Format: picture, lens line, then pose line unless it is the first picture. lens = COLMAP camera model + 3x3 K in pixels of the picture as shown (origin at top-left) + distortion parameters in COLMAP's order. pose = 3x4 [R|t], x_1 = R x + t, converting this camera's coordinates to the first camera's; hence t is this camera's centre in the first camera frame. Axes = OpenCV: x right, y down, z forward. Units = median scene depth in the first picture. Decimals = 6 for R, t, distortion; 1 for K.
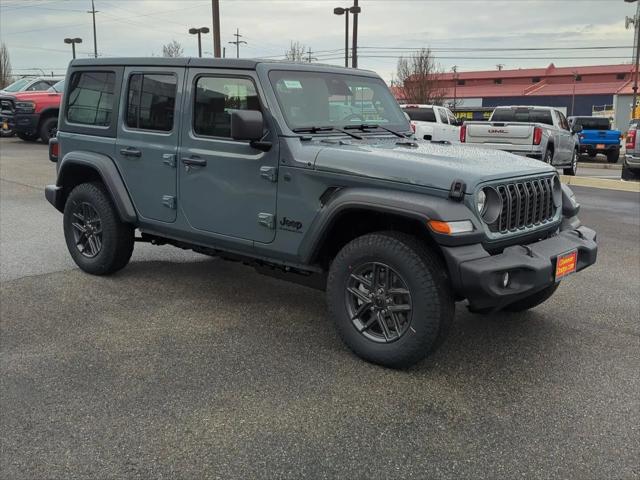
lens RADIAL K [[740.9, 0, 320.0], [0, 740.9, 240.0], [0, 0, 1]] dist [0.010874, -0.001352]
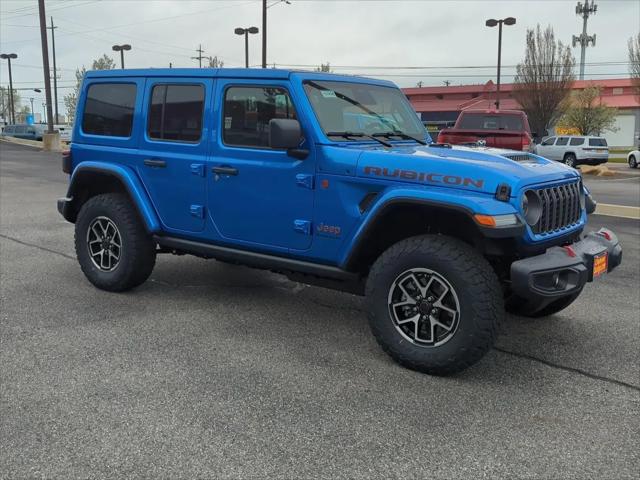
lens RADIAL K [[740.9, 0, 320.0], [0, 740.9, 240.0], [0, 0, 1]] dist [0.010874, -0.001352]
pose [[0.998017, -0.016465, 0.060749, -0.111491], [0.017670, 0.999657, -0.019356, 0.010960], [-0.060410, 0.020391, 0.997965, -0.013209]]
